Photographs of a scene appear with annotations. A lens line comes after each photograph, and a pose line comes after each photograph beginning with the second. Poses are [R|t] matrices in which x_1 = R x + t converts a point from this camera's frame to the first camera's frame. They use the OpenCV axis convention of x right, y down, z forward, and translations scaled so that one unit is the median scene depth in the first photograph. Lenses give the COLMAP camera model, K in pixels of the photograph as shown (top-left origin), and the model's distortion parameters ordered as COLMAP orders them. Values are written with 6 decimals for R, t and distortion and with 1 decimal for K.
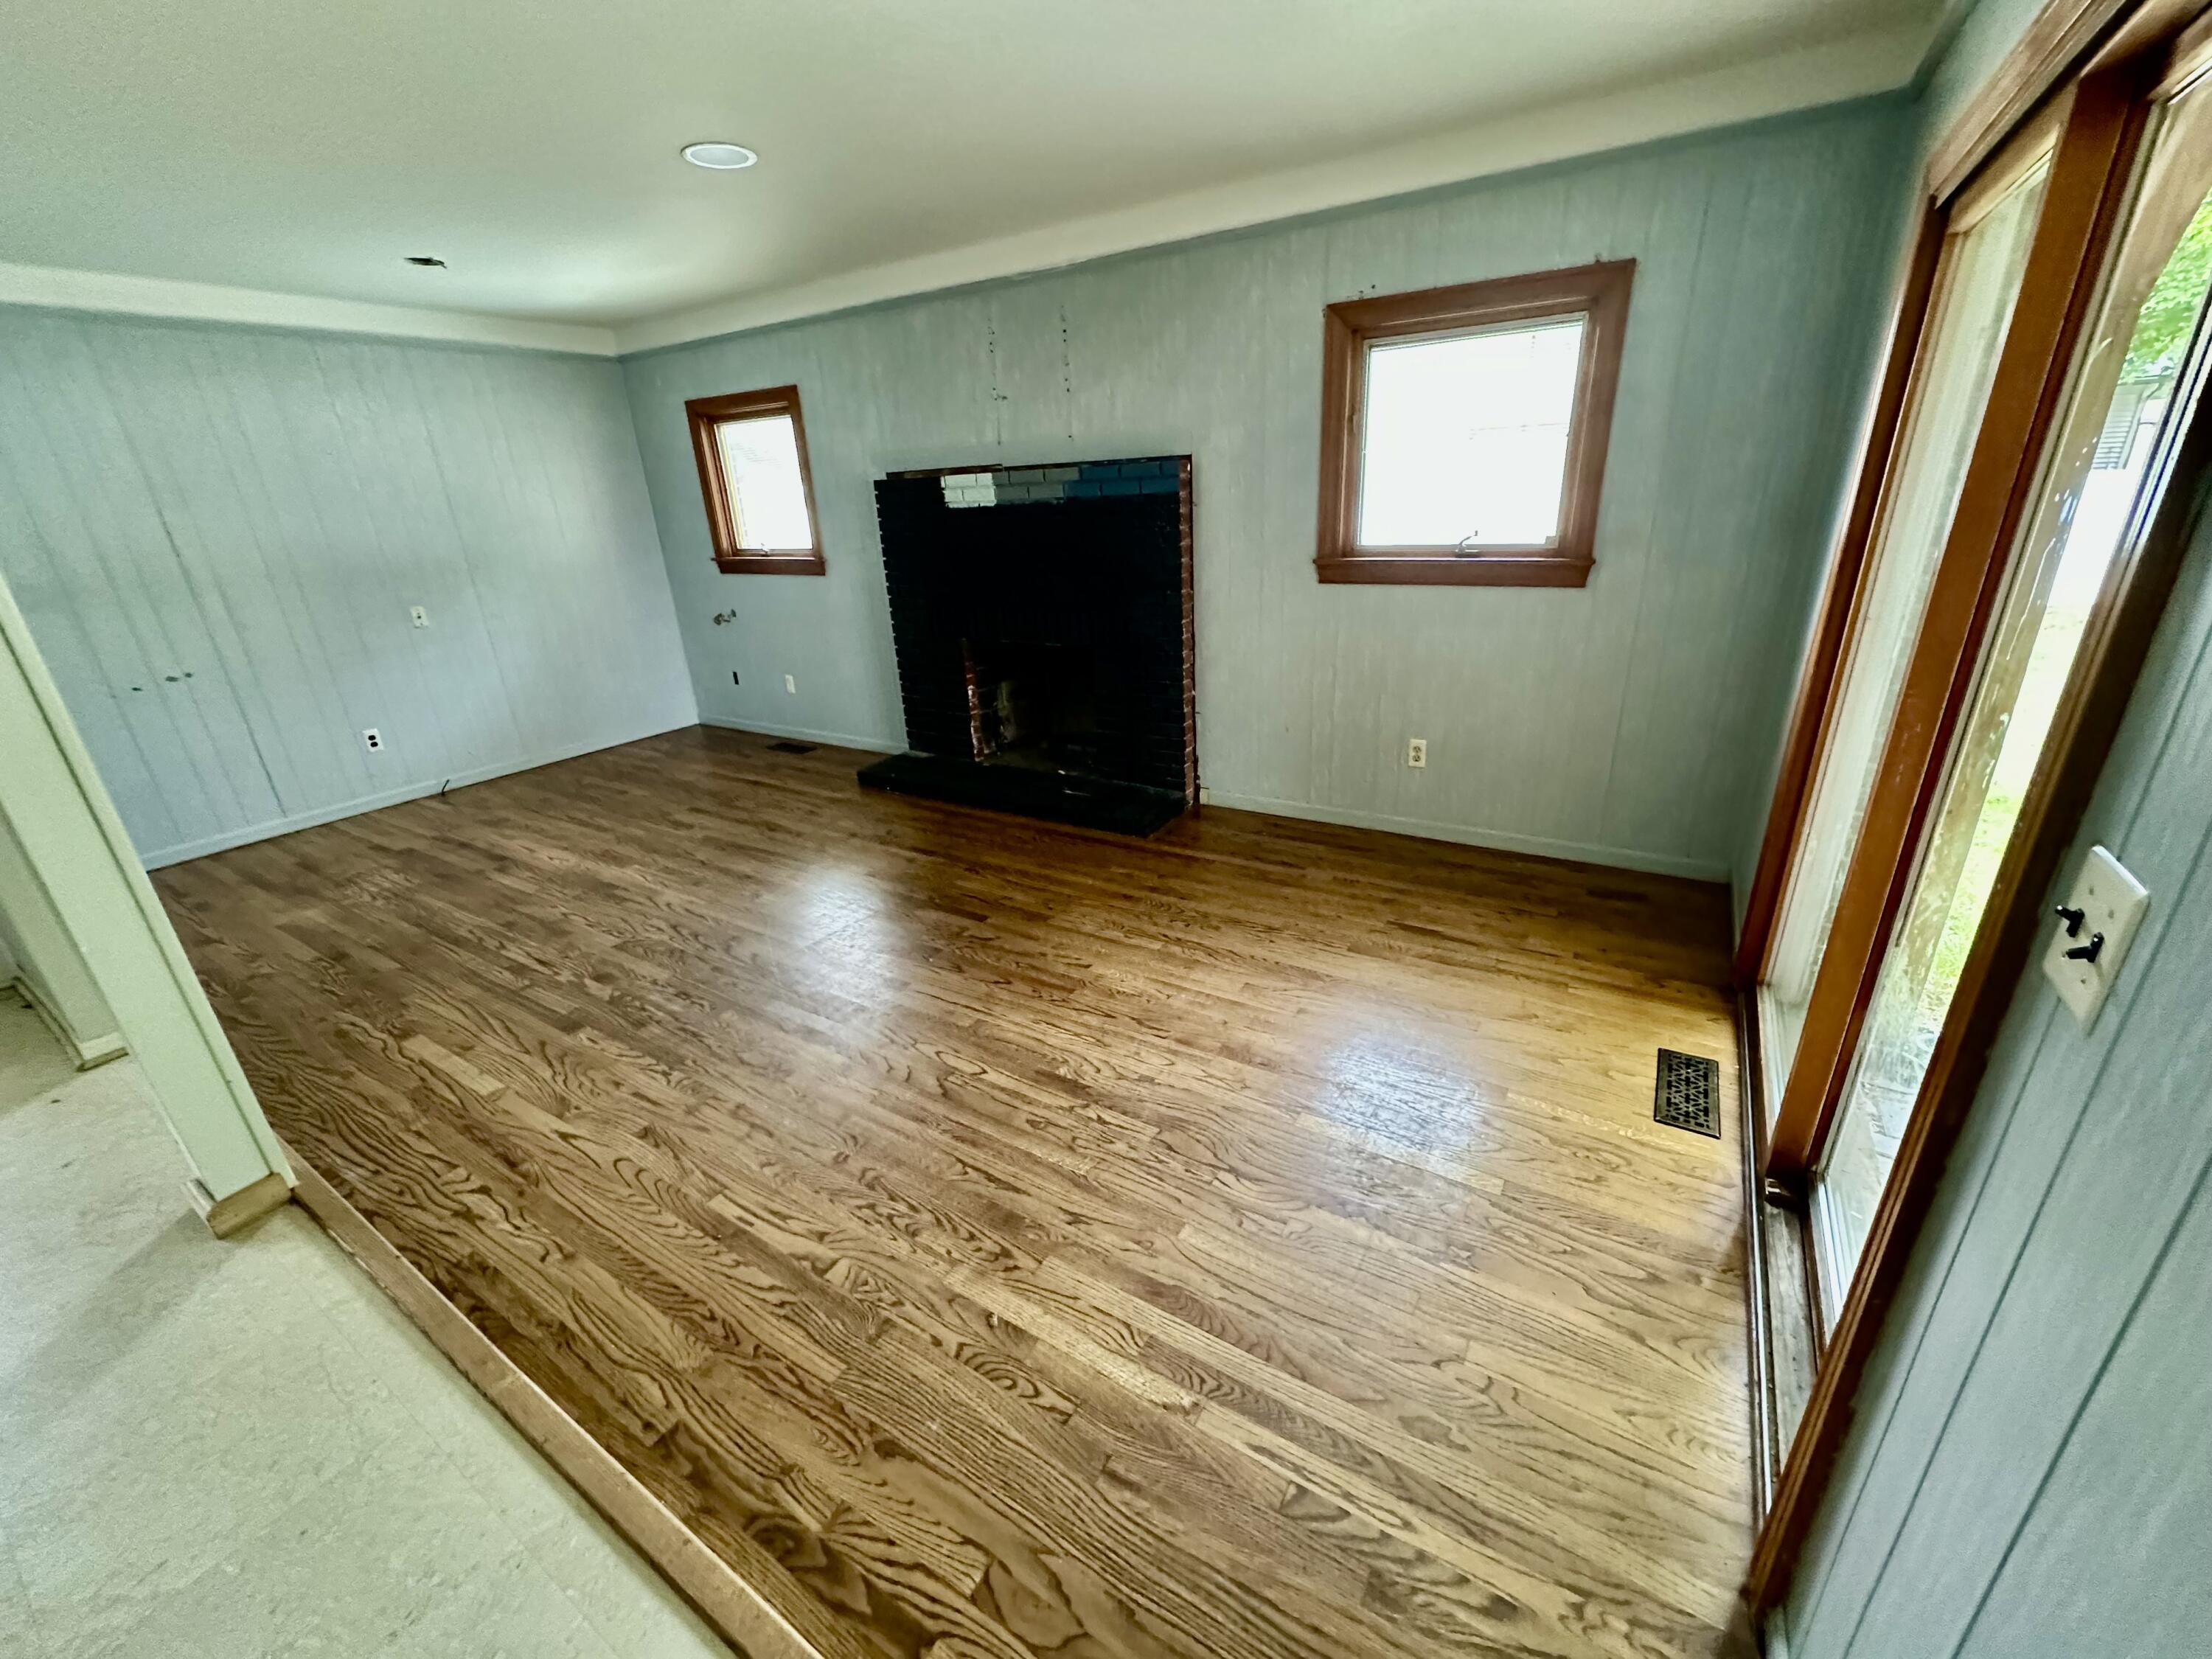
lens RADIAL K [[880.2, 0, 1112.6], [0, 880.2, 830.0], [0, 0, 1]] dist [-0.003102, 0.000562]
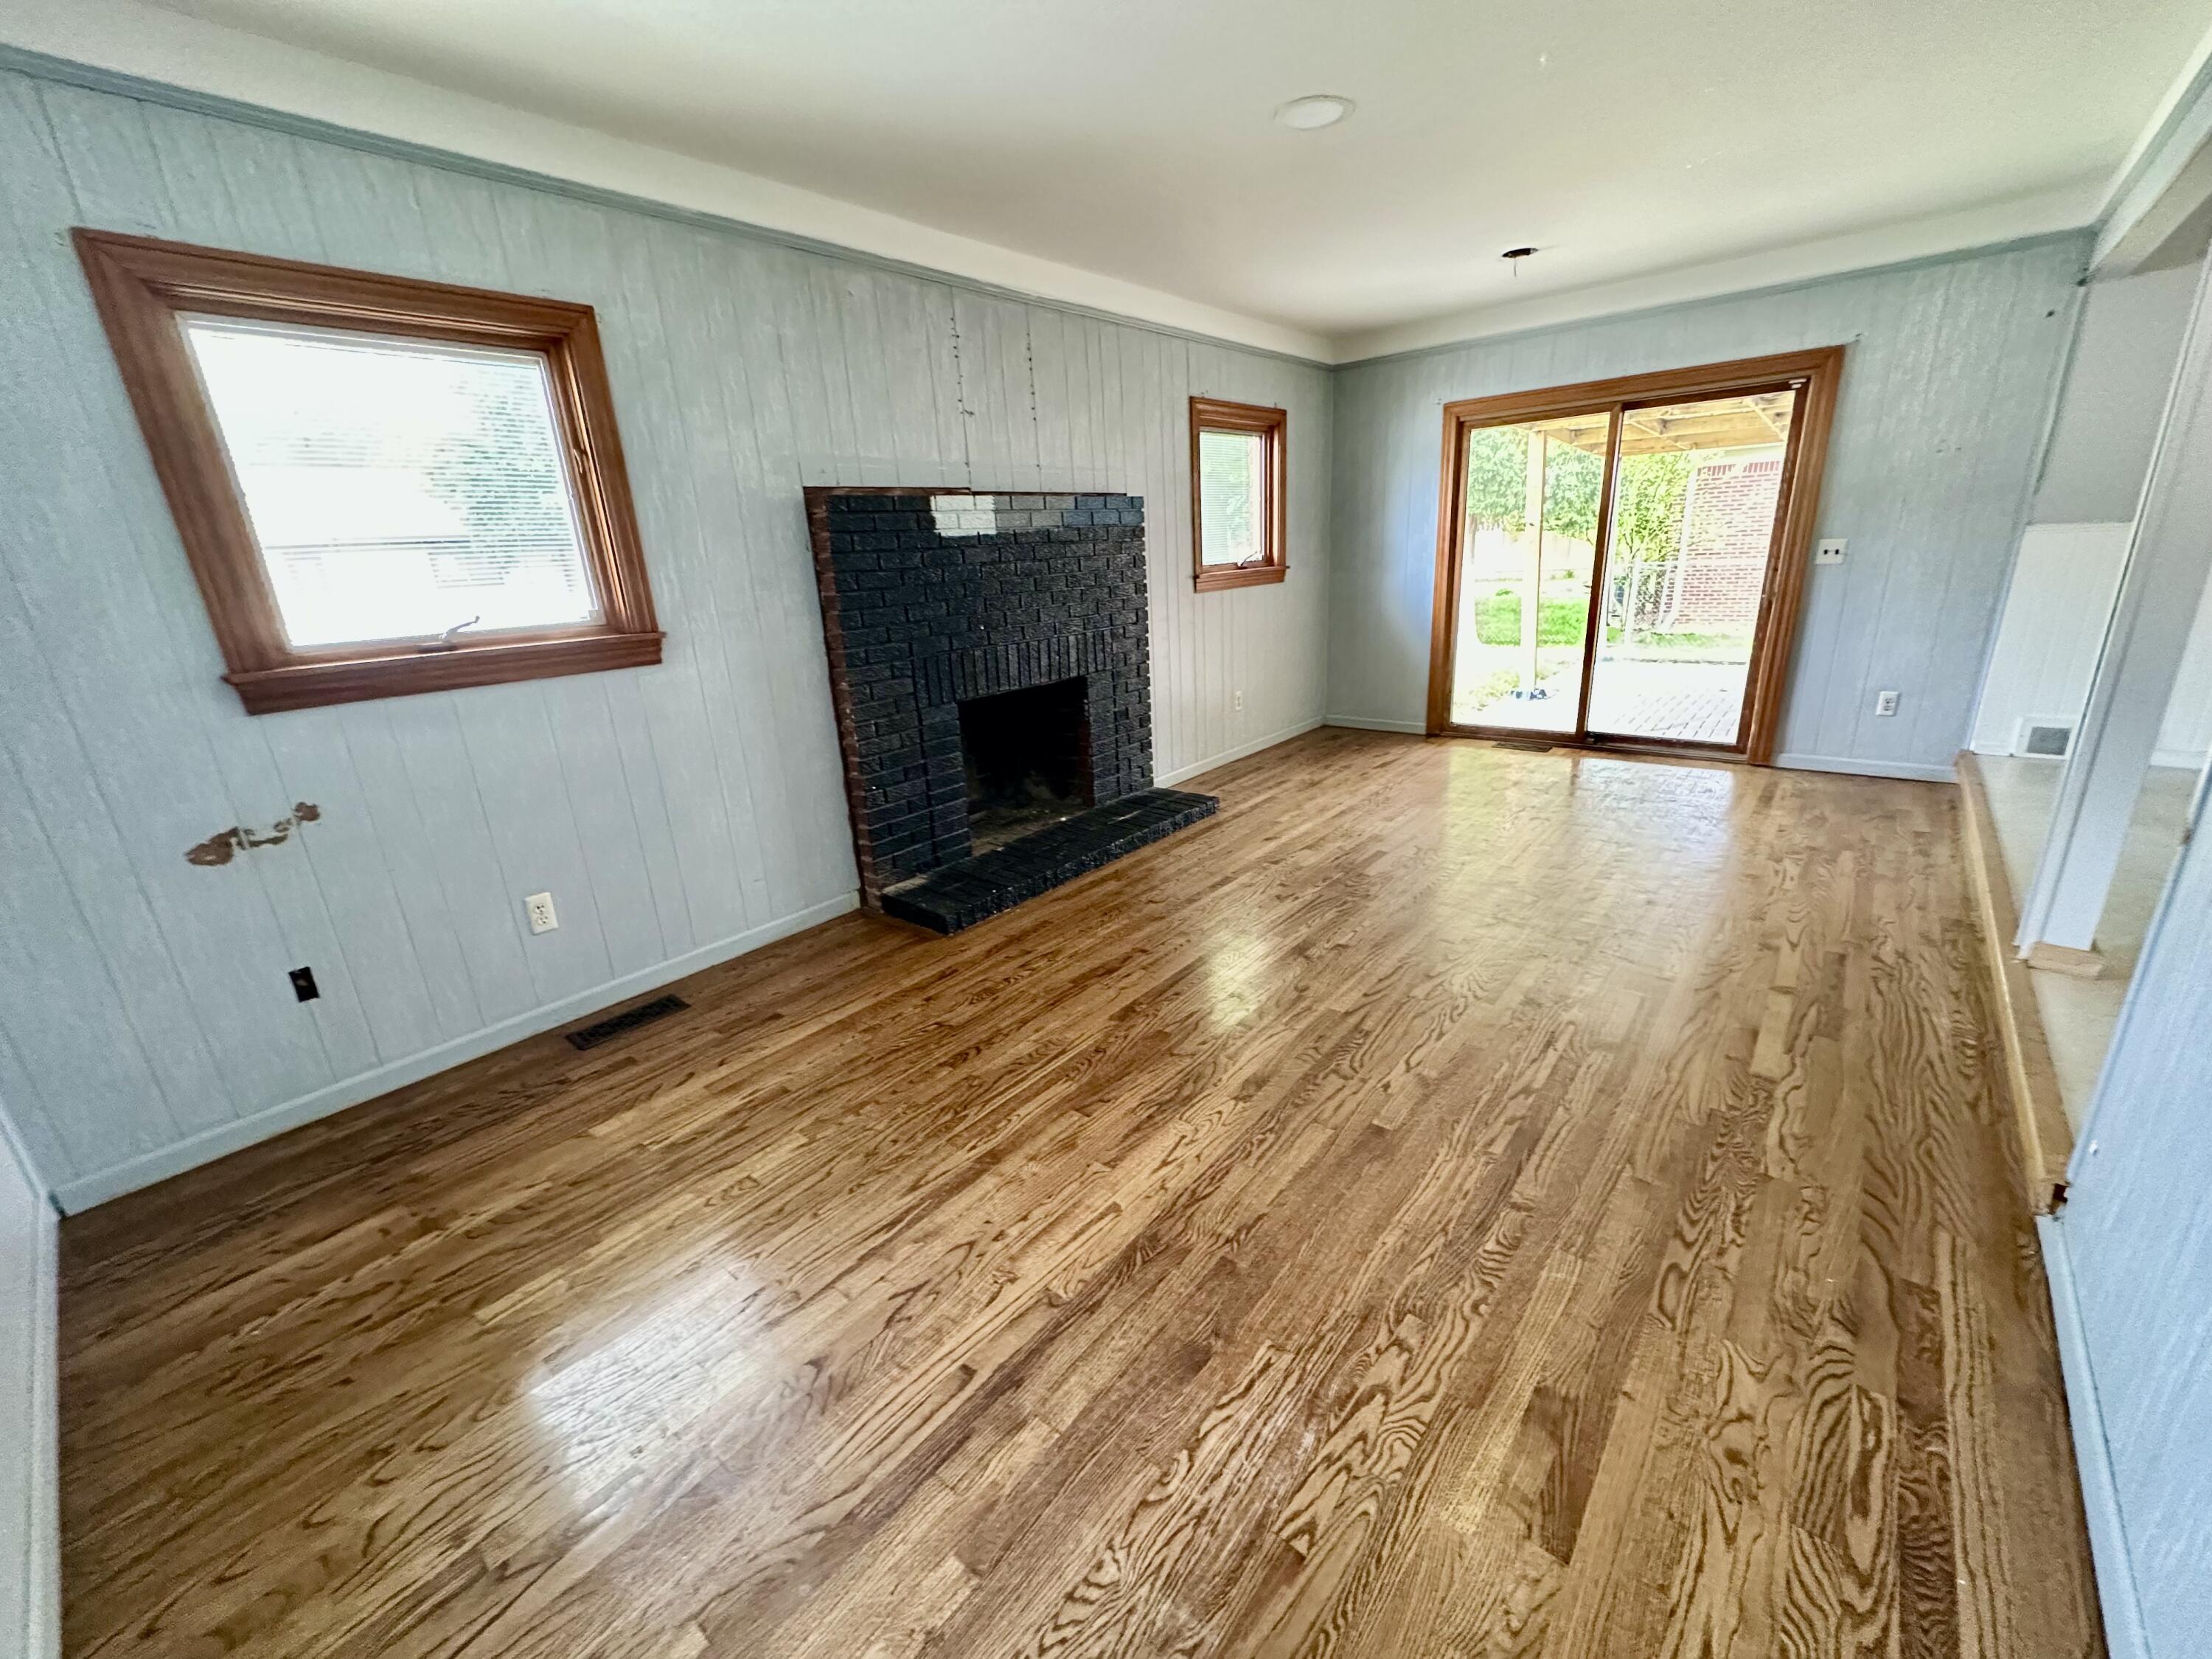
lens RADIAL K [[880.2, 0, 1098.7], [0, 880.2, 828.0], [0, 0, 1]] dist [-0.003102, 0.000562]
pose [[0.146545, -0.264068, 0.953306, -1.121796], [0.404998, 0.895255, 0.185731, -0.256299], [-0.902497, 0.358869, 0.238142, 0.896706]]
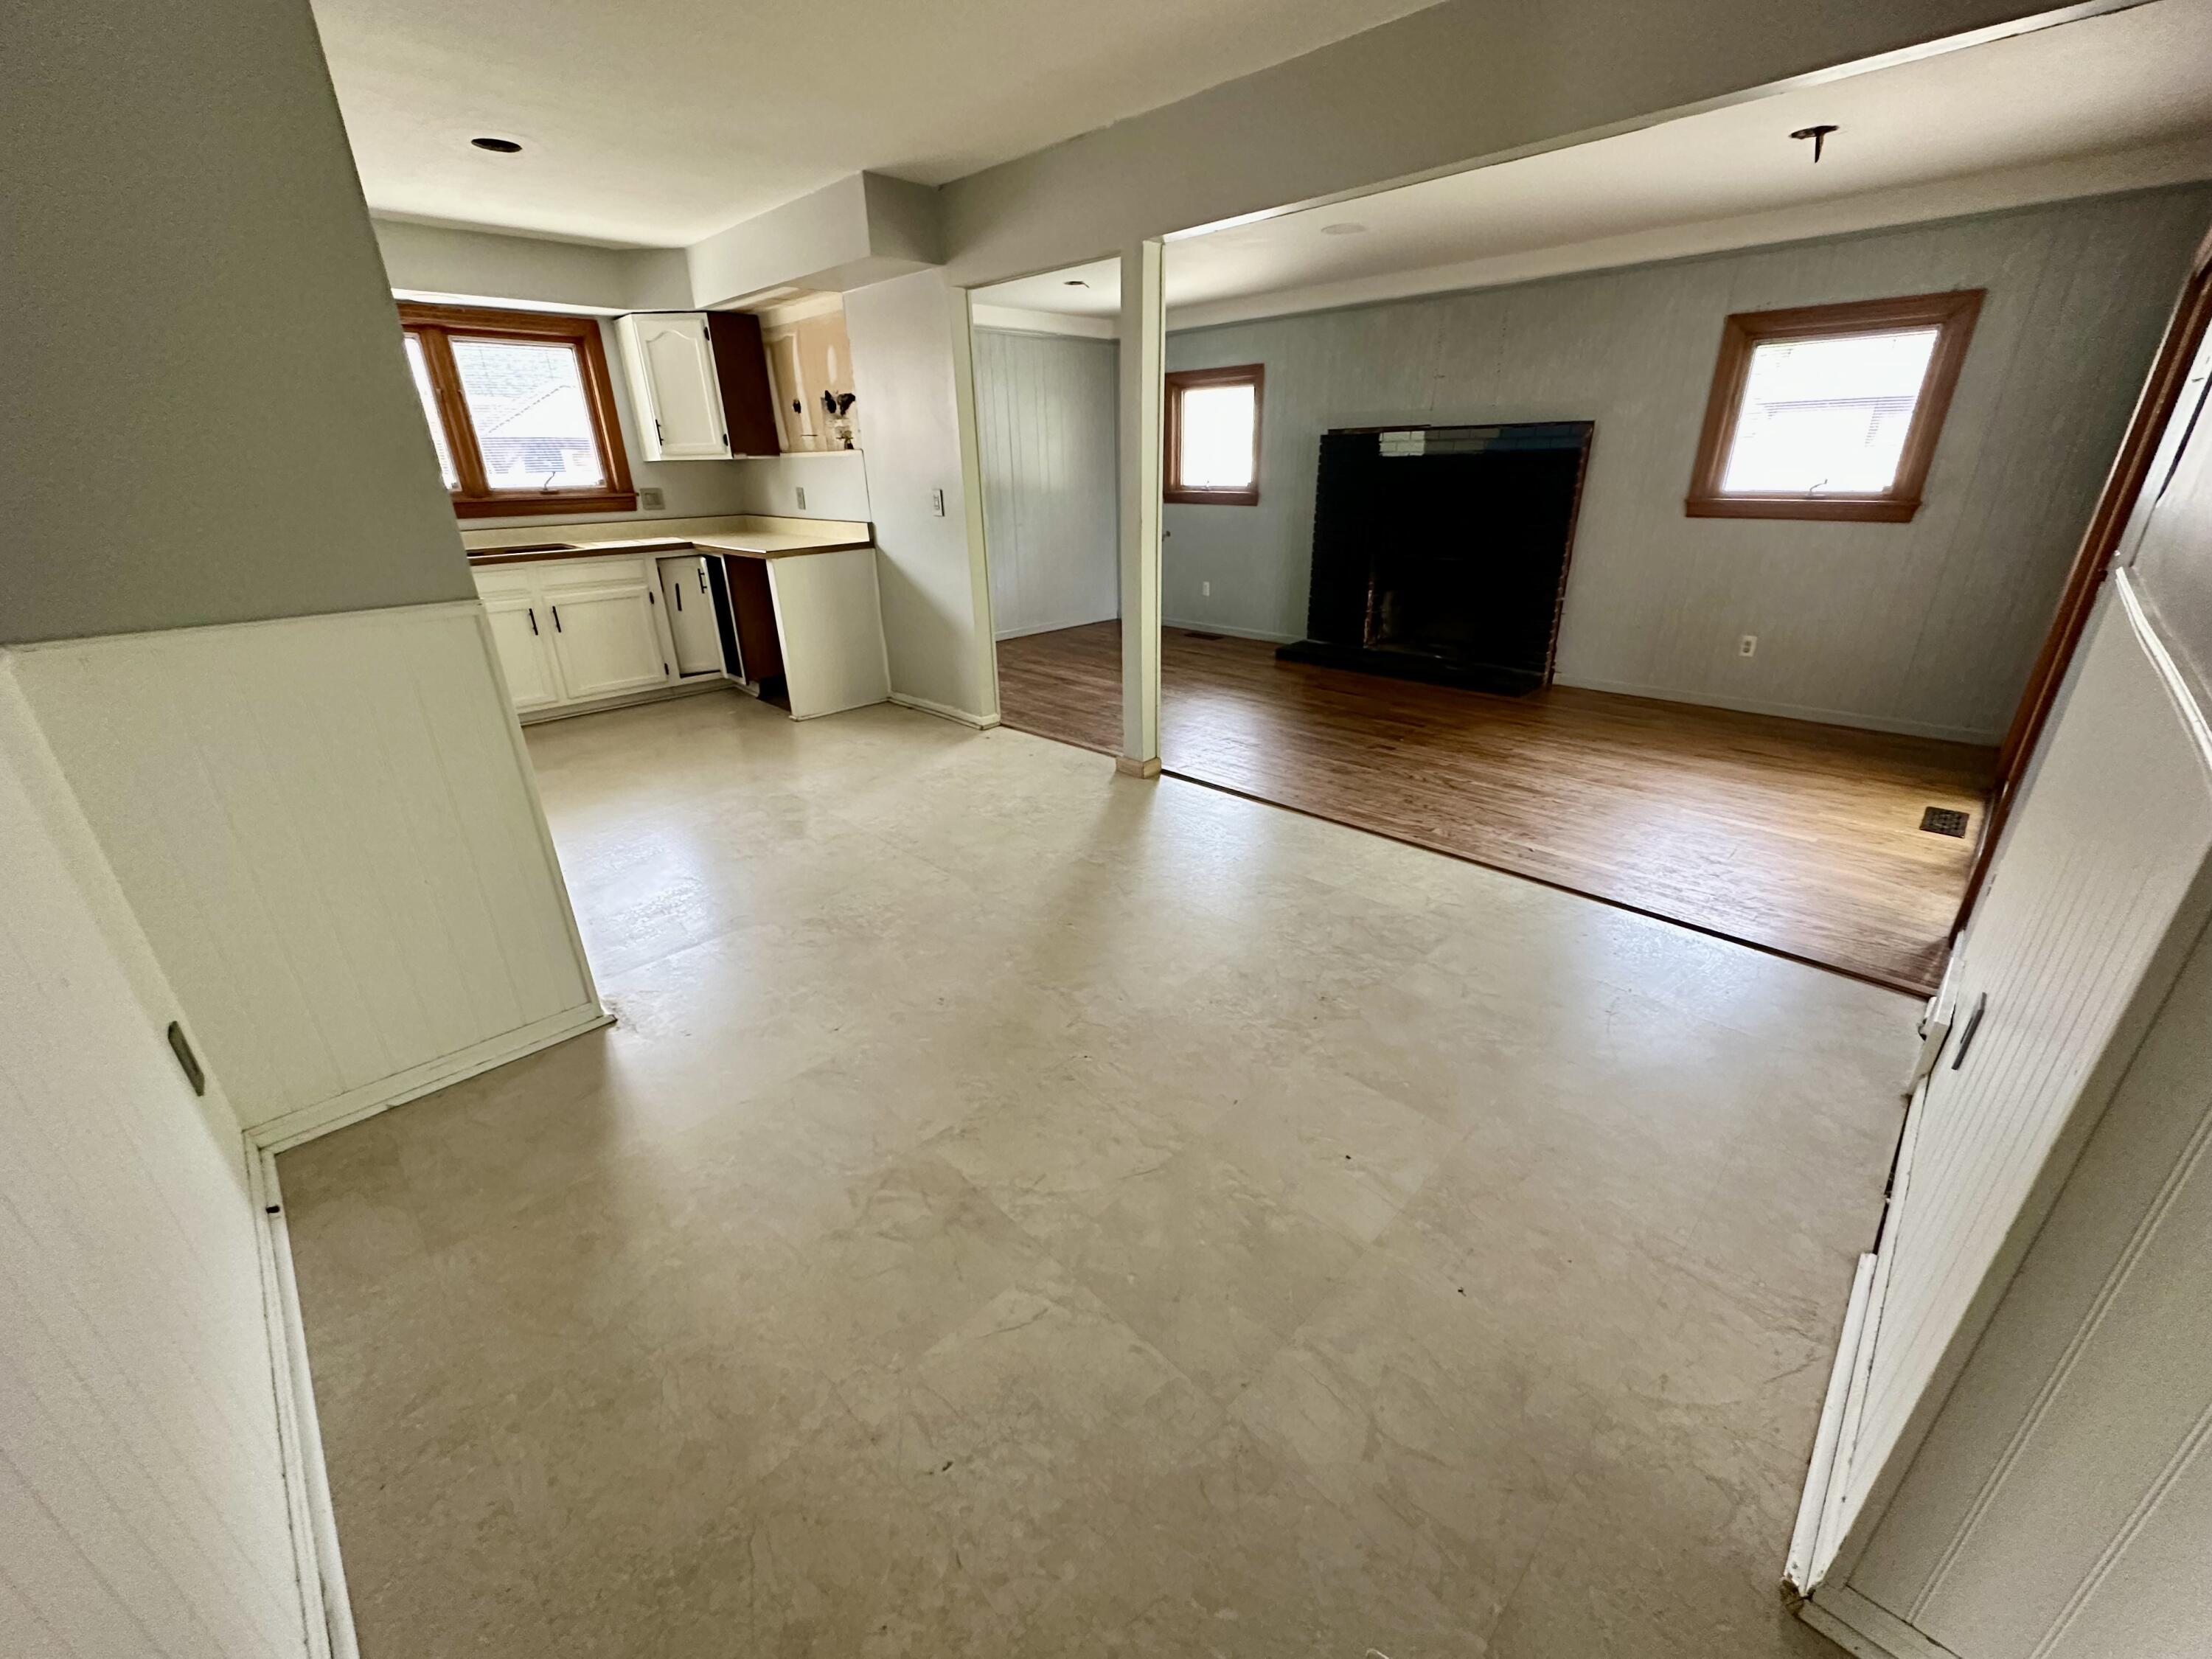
lens RADIAL K [[880.2, 0, 1108.4], [0, 880.2, 832.7], [0, 0, 1]] dist [-0.003102, 0.000562]
pose [[0.973868, 0.114110, -0.196367, -0.305002], [-0.107287, 0.993206, 0.045077, 0.234432], [0.200177, -0.022832, 0.979494, -0.517339]]
